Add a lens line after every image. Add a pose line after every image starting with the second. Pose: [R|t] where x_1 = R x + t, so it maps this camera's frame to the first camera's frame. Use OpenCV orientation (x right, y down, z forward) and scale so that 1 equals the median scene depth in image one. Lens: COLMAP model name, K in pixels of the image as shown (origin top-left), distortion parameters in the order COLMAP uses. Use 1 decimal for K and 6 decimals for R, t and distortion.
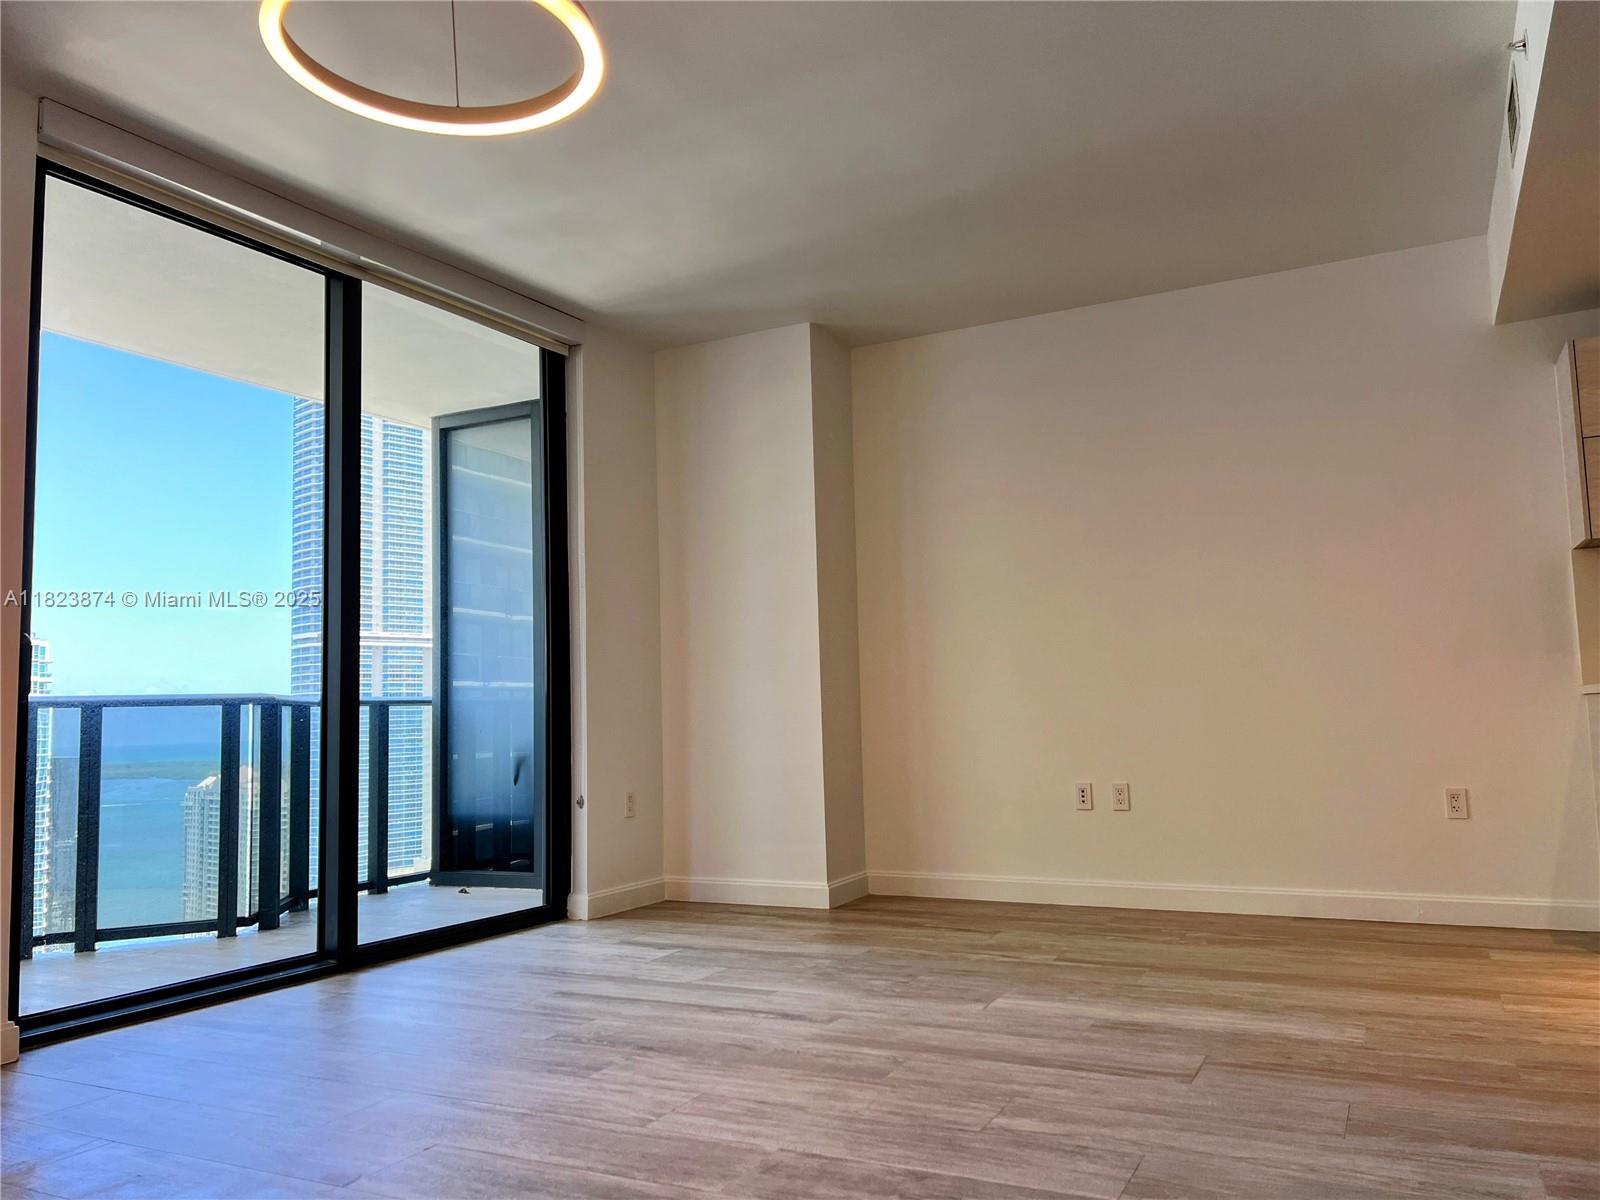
lens RADIAL K [[1198.5, 0, 798.0], [0, 1198.5, 612.5], [0, 0, 1]] dist [0.074578, -0.085834]
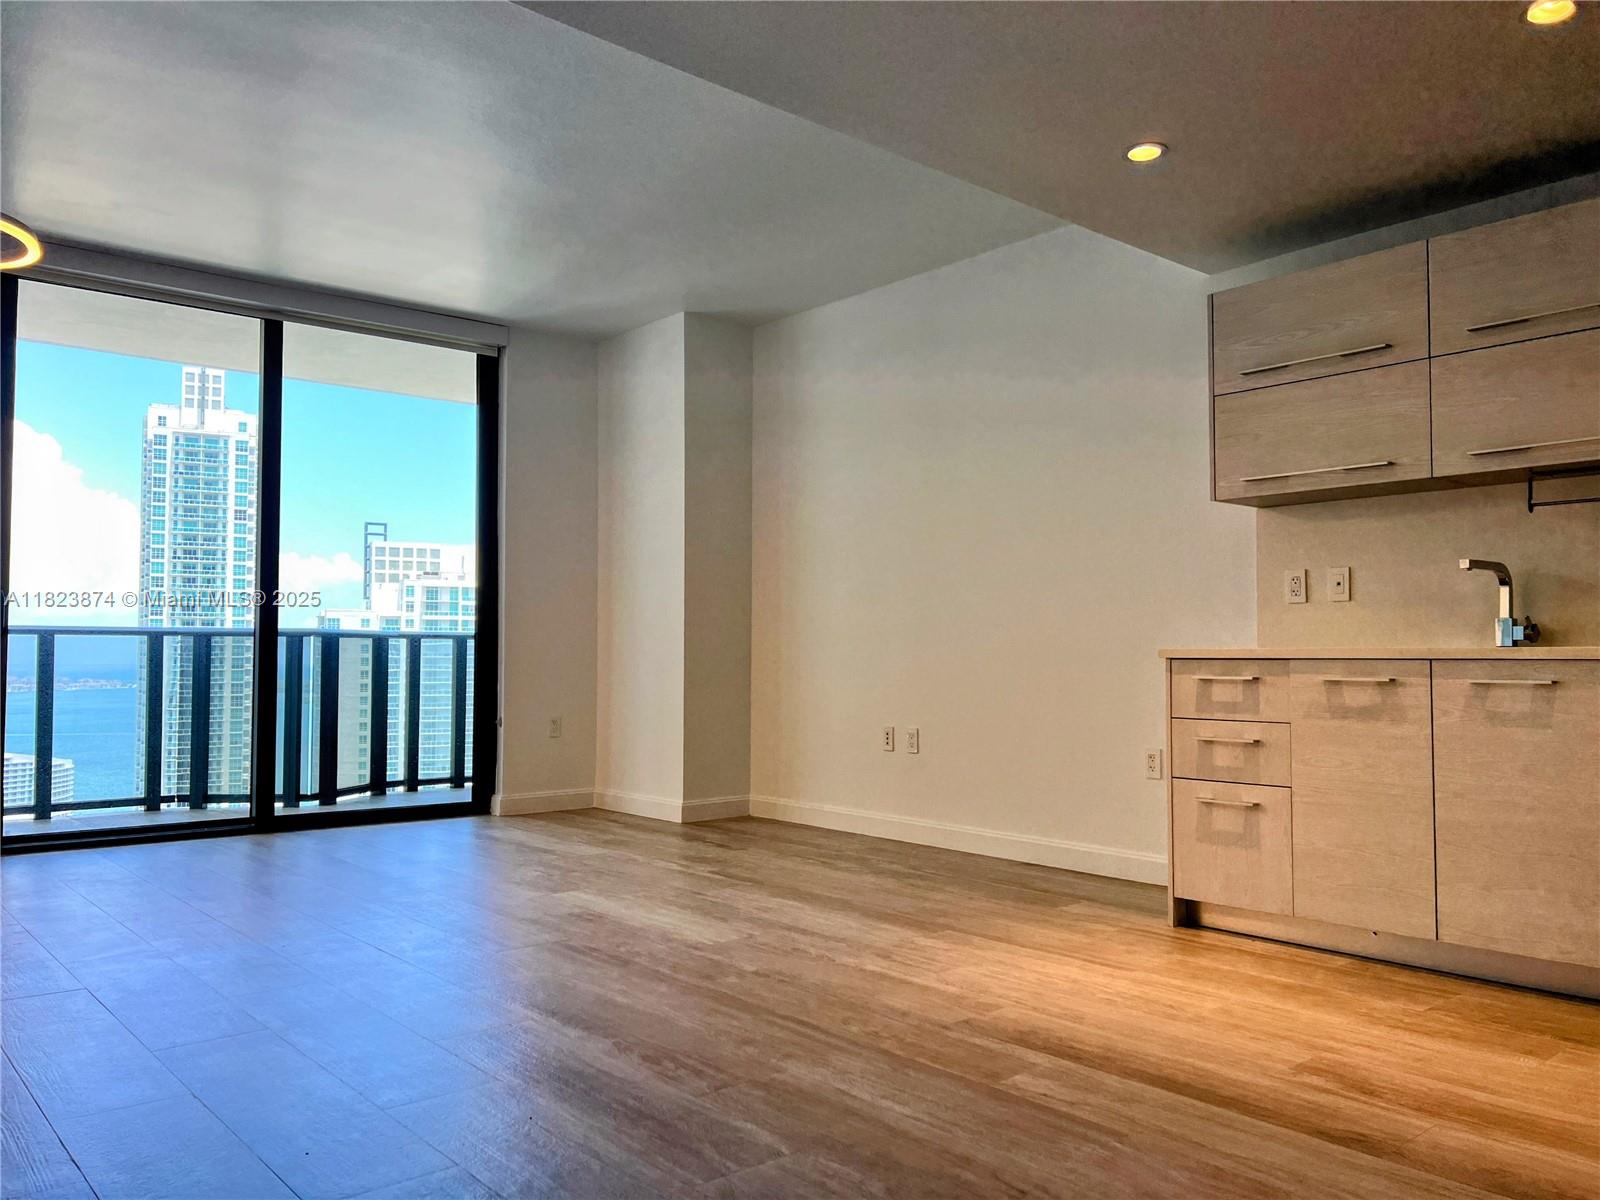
lens RADIAL K [[1198.5, 0, 798.0], [0, 1198.5, 612.5], [0, 0, 1]] dist [0.074578, -0.085834]
pose [[0.927638, 0.014880, -0.373185, 1.066716], [0.006073, 0.998473, 0.054909, -0.040857], [0.373432, -0.053202, 0.926131, -0.052390]]
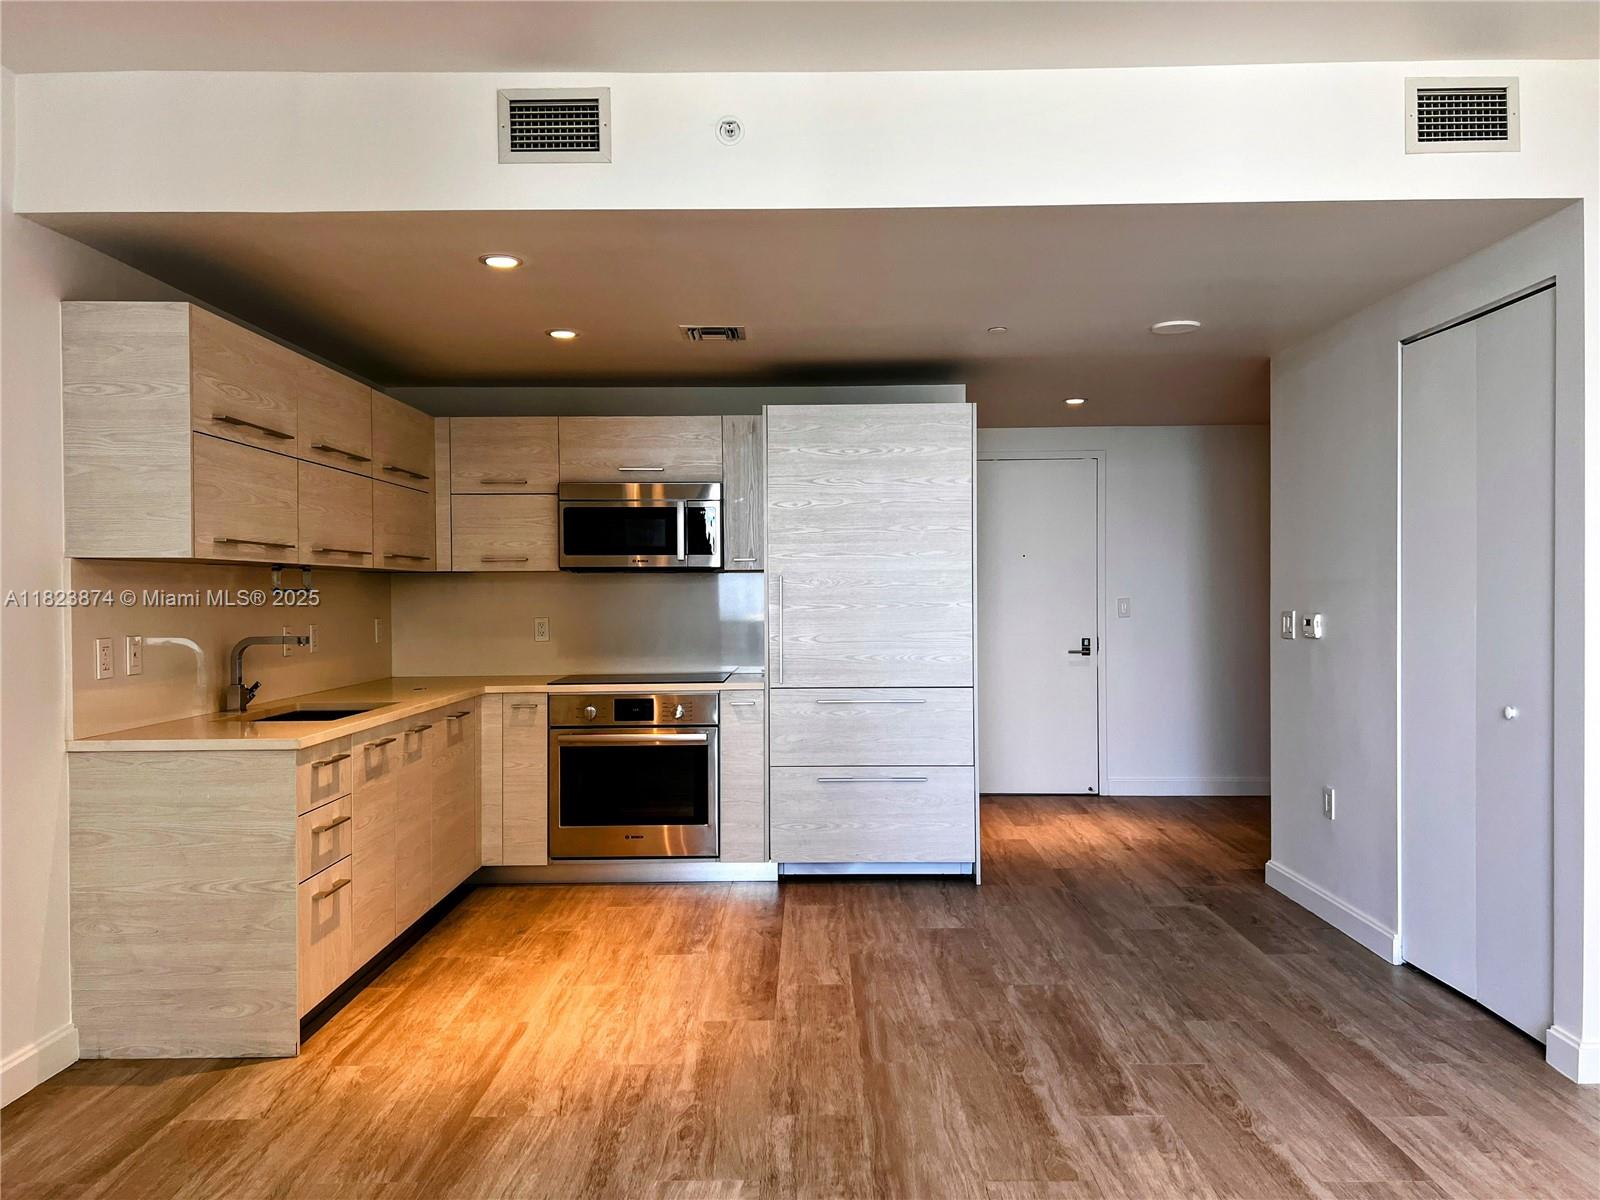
lens RADIAL K [[1198.6, 0, 800.0], [0, 1198.6, 600.0], [0, 0, 1]] dist [0.083820, -0.106044]
pose [[-0.446069, 0.025395, 0.894638, -0.377421], [-0.060103, 0.996491, -0.058254, -0.016422], [-0.892978, -0.079755, -0.442978, 1.503976]]
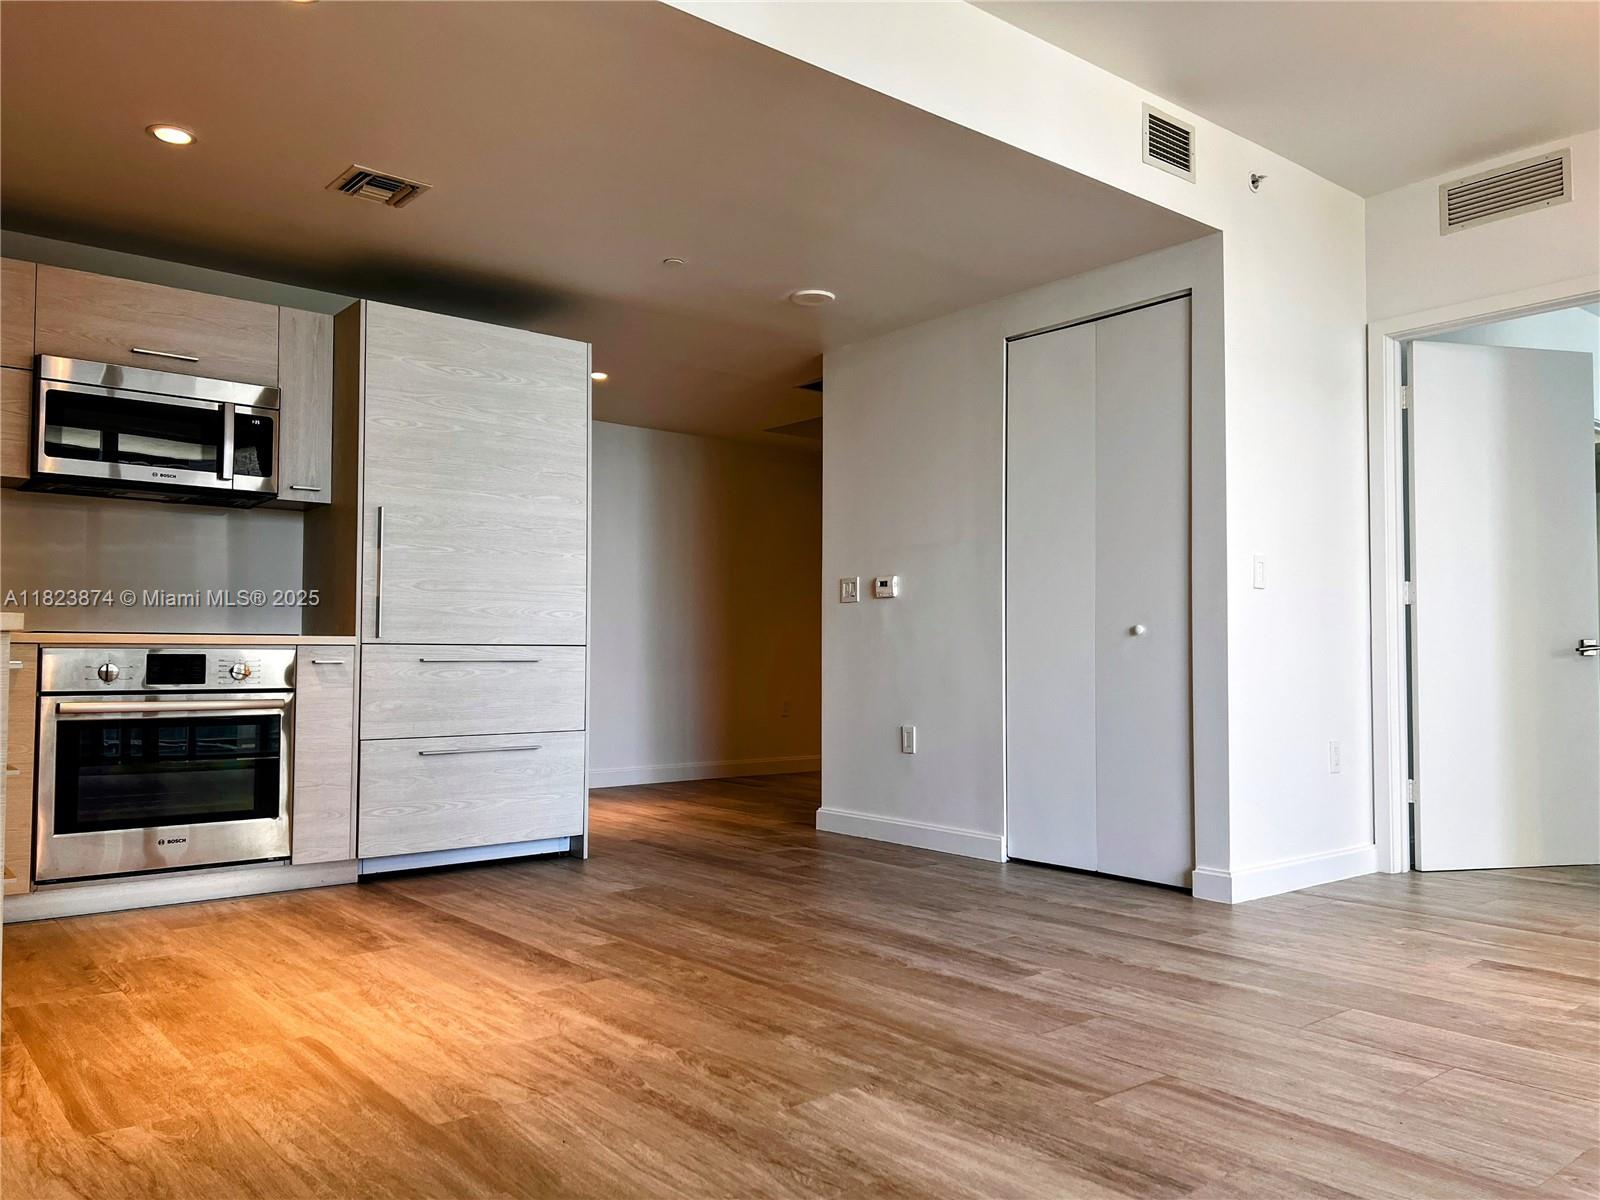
lens RADIAL K [[1198.5, 0, 798.0], [0, 1198.5, 612.5], [0, 0, 1]] dist [0.074578, -0.085834]
pose [[-0.915181, 0.040140, 0.401039, 0.197942], [-0.014044, 0.991248, -0.131263, 0.171783], [-0.402798, -0.125762, -0.906608, 1.888359]]
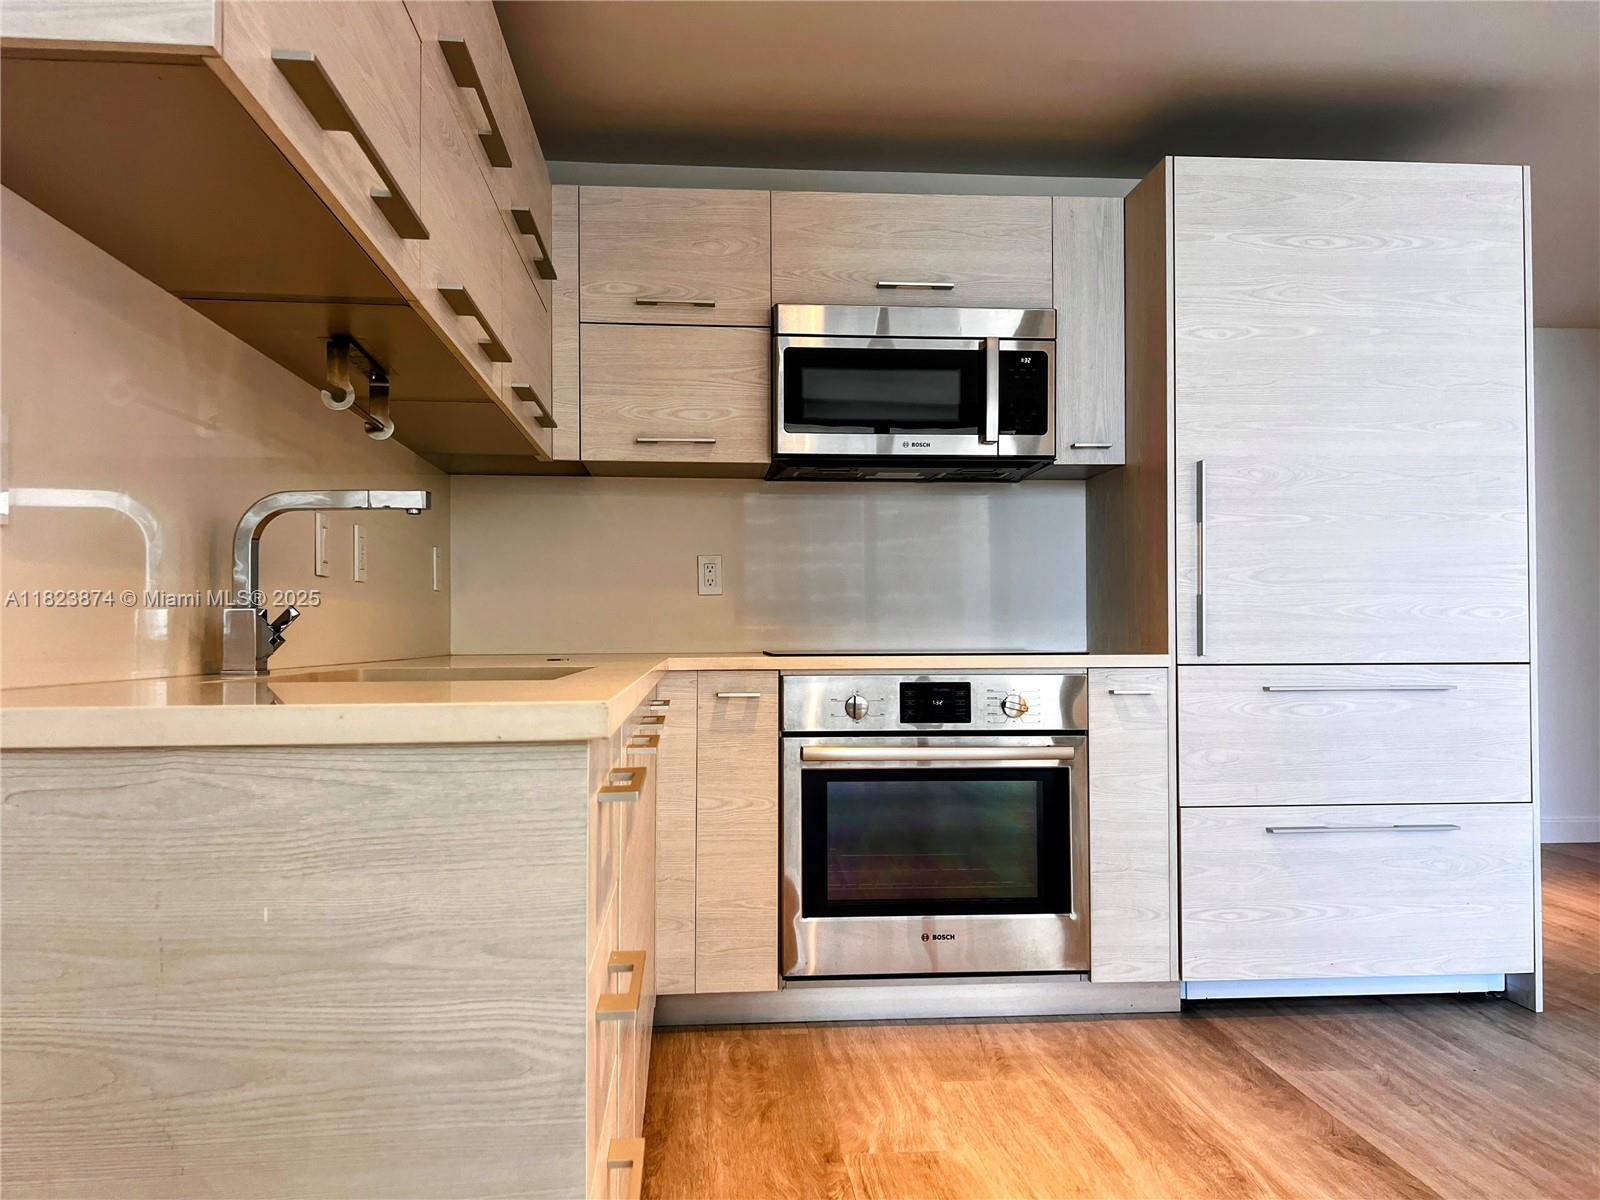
lens RADIAL K [[1198.5, 0, 798.0], [0, 1198.5, 612.5], [0, 0, 1]] dist [0.074578, -0.085834]
pose [[-0.529432, 0.044428, 0.847188, 0.615479], [-0.058169, 0.994376, -0.088498, 0.082634], [-0.846355, -0.096134, -0.523871, 1.537484]]
